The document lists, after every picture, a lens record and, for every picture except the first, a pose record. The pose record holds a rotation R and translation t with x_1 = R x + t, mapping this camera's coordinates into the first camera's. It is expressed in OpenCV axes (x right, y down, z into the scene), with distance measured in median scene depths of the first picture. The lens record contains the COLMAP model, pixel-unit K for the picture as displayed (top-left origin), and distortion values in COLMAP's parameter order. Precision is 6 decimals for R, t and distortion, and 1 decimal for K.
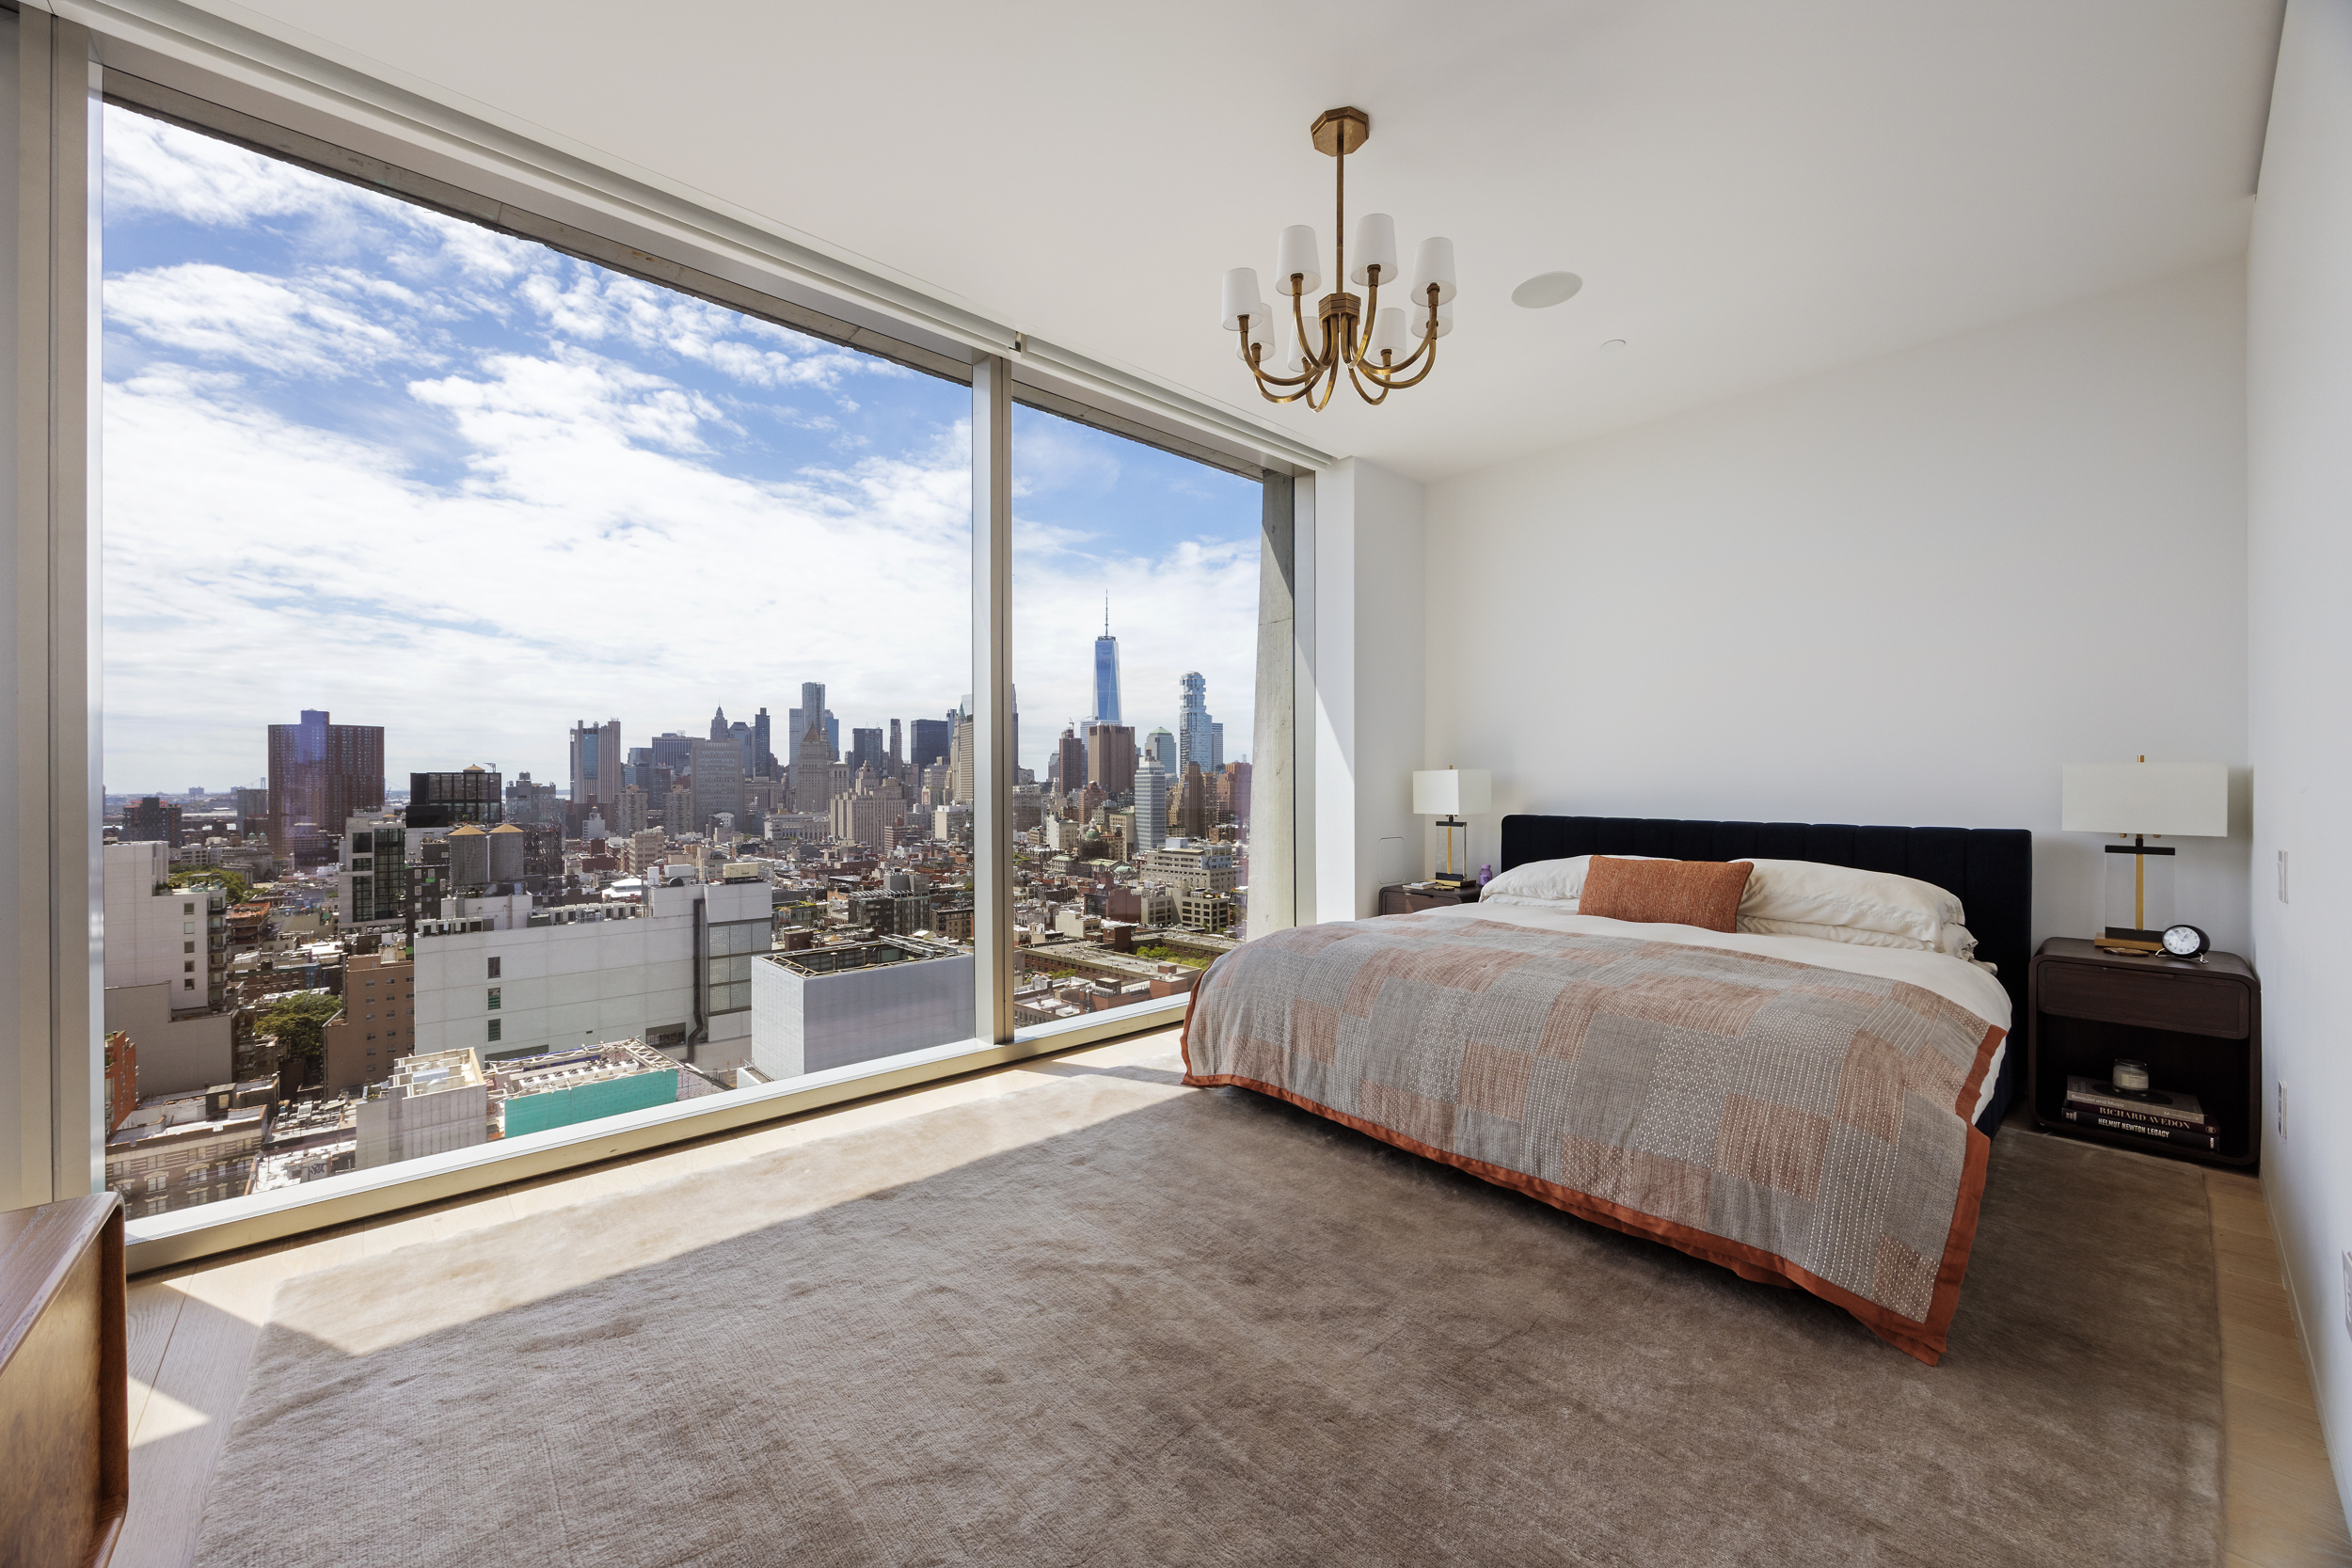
lens RADIAL K [[921.5, 0, 1176.0], [0, 921.5, 784.0], [0, 0, 1]] dist [0.001293, 0.000285]
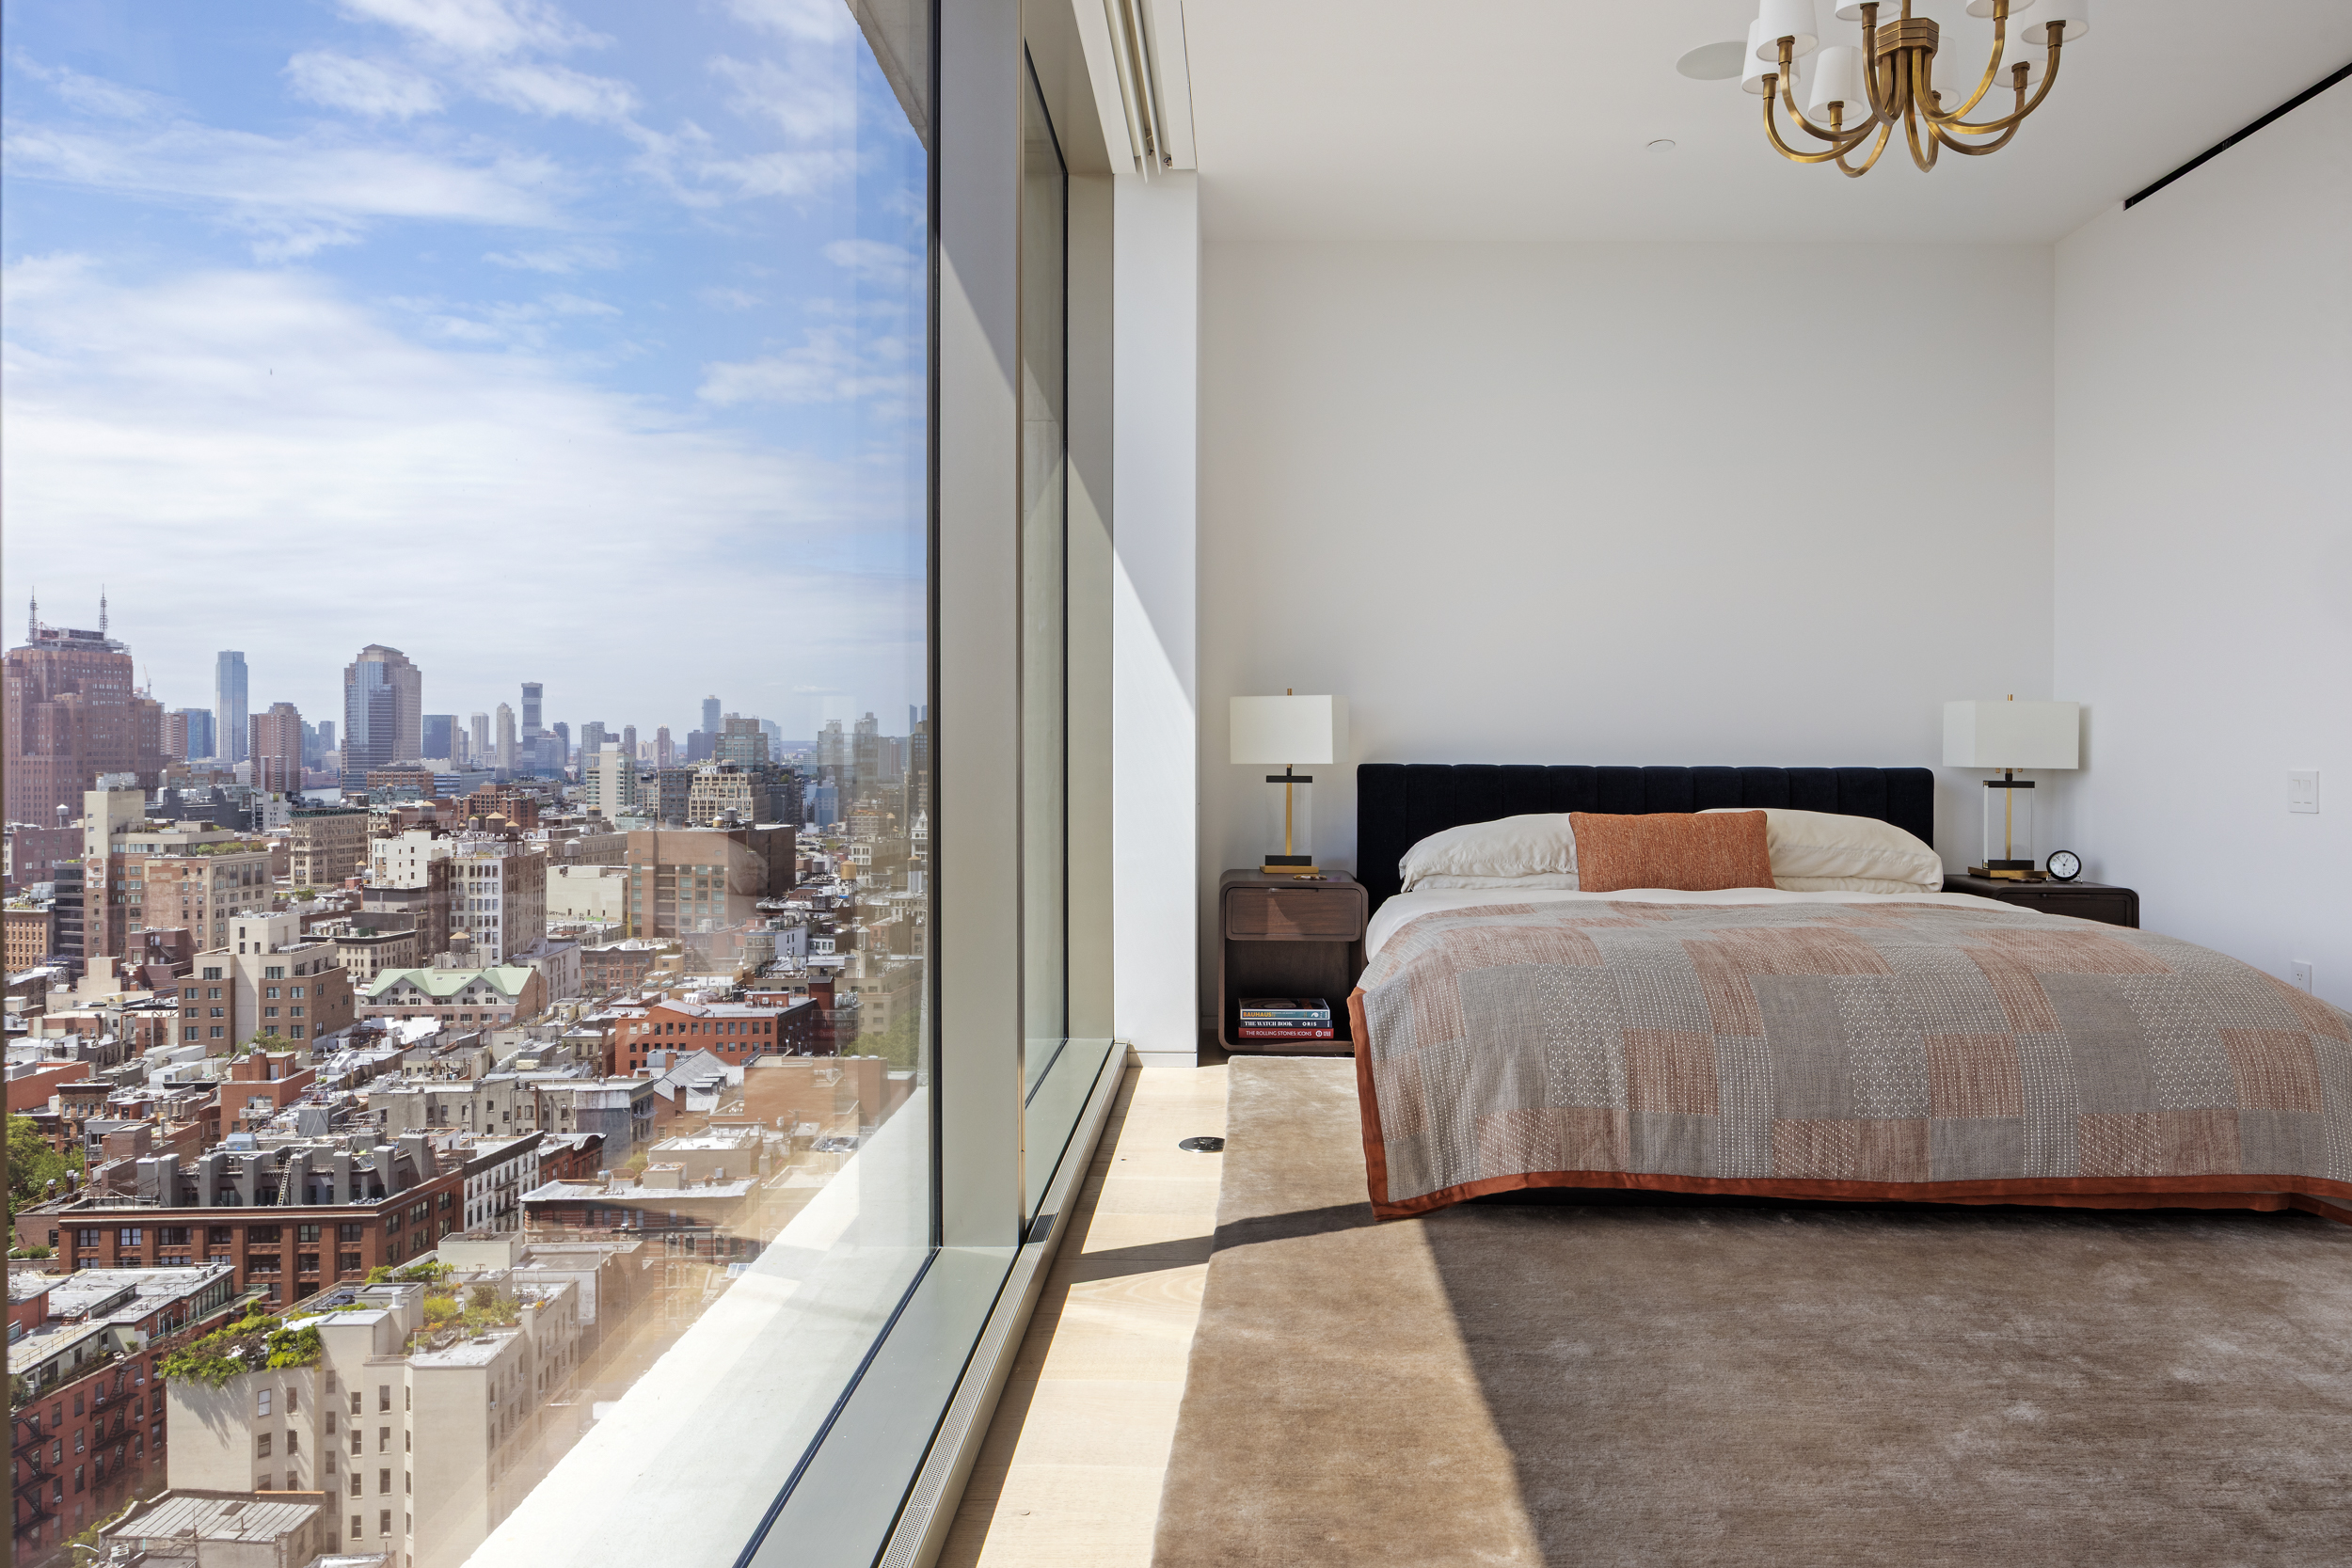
lens RADIAL K [[1593.9, 0, 1179.2], [0, 1593.9, 737.7], [0, 0, 1]] dist [-0.003119, -0.001125]
pose [[0.668951, 0.009347, 0.743248, -0.181237], [-0.004669, 0.999954, -0.008373, 0.007410], [-0.743292, 0.002131, 0.668964, 0.094749]]
